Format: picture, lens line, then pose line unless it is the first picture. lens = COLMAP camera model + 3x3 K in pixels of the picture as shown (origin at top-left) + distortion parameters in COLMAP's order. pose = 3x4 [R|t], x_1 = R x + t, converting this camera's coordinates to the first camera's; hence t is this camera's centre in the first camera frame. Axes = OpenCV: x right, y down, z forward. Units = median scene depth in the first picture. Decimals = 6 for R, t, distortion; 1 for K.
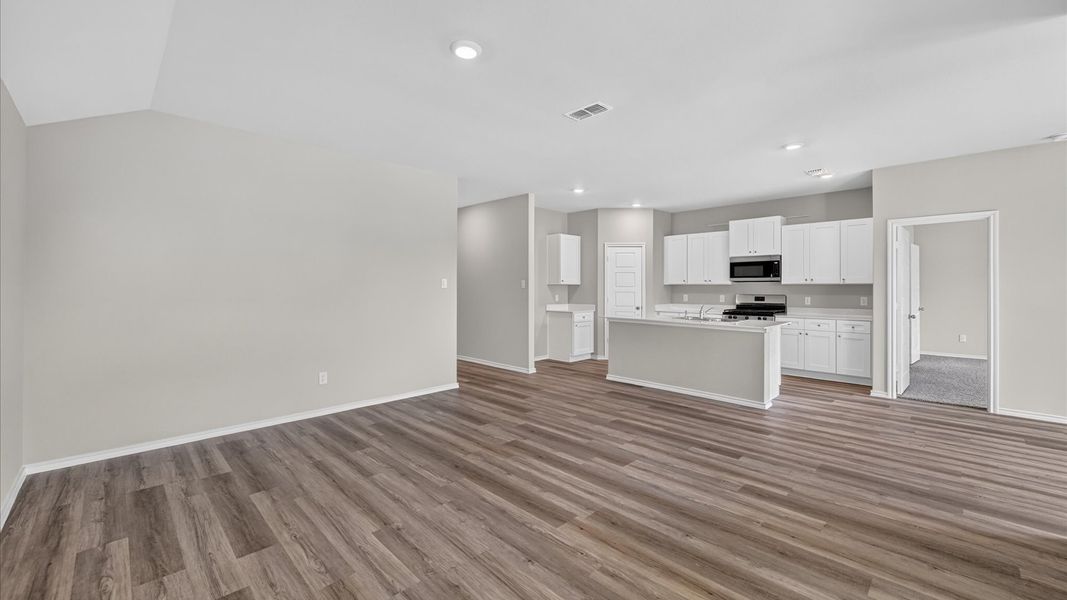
lens RADIAL K [[427.6, 0, 536.7], [0, 427.6, 291.5], [0, 0, 1]] dist [-0.000422, -0.000198]
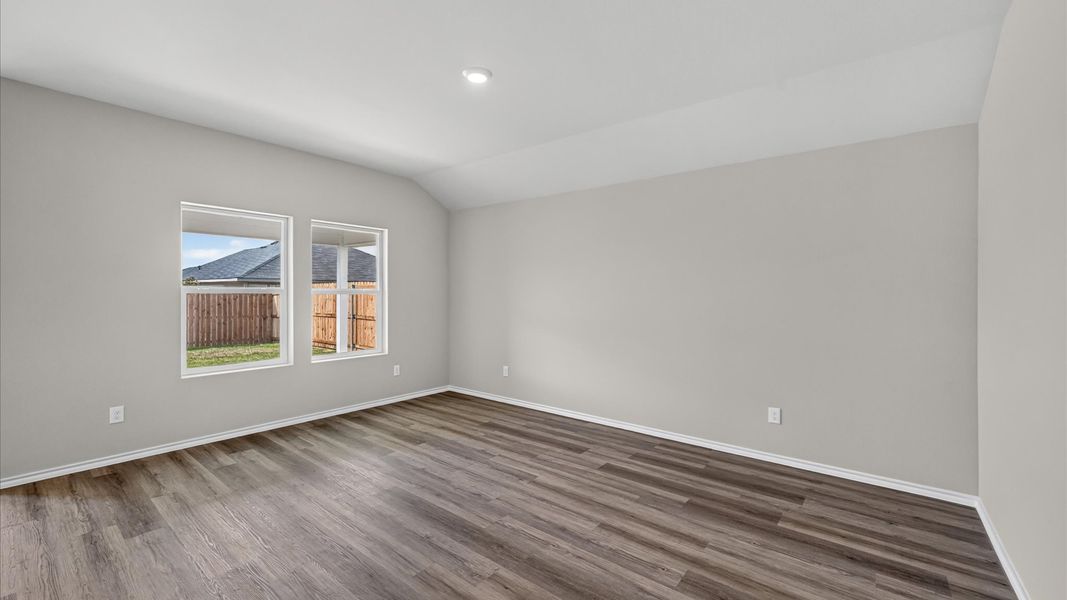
lens RADIAL K [[427.6, 0, 536.7], [0, 427.6, 291.5], [0, 0, 1]] dist [-0.000422, -0.000198]
pose [[-0.993265, -0.008743, -0.115531, -0.140443], [-0.009403, 0.999942, 0.005165, -0.019025], [0.115479, 0.006216, -0.993290, 1.508124]]
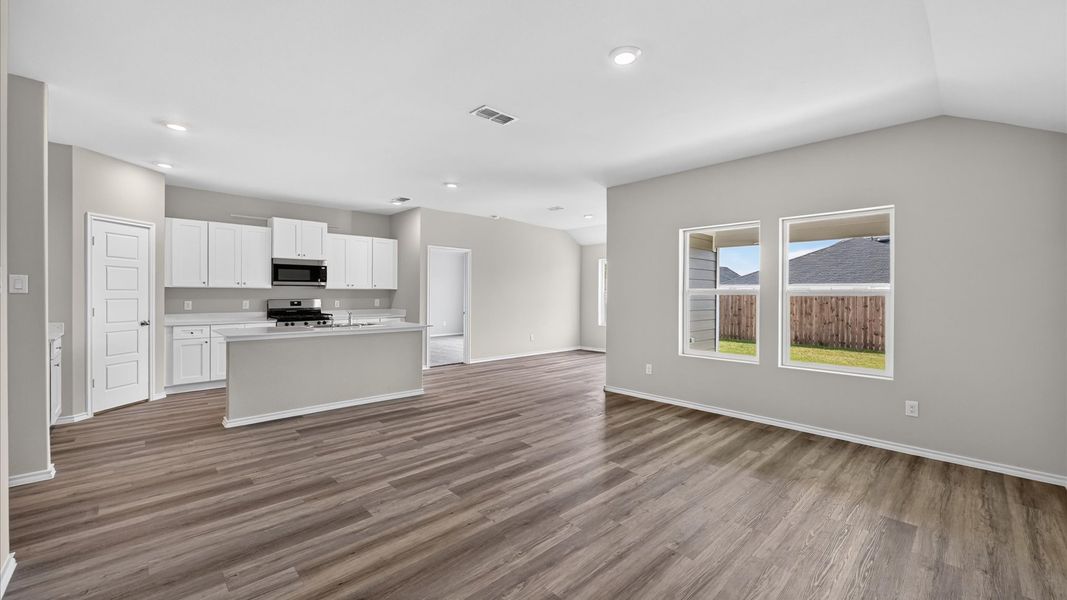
lens RADIAL K [[422.9, 0, 539.4], [0, 422.9, 298.4], [0, 0, 1]] dist [-0.000628, -0.000148]
pose [[0.013665, -0.012916, 0.999823, -0.834179], [0.004301, 0.999908, 0.012859, -0.008283], [-0.999897, 0.004125, 0.013719, 0.847927]]
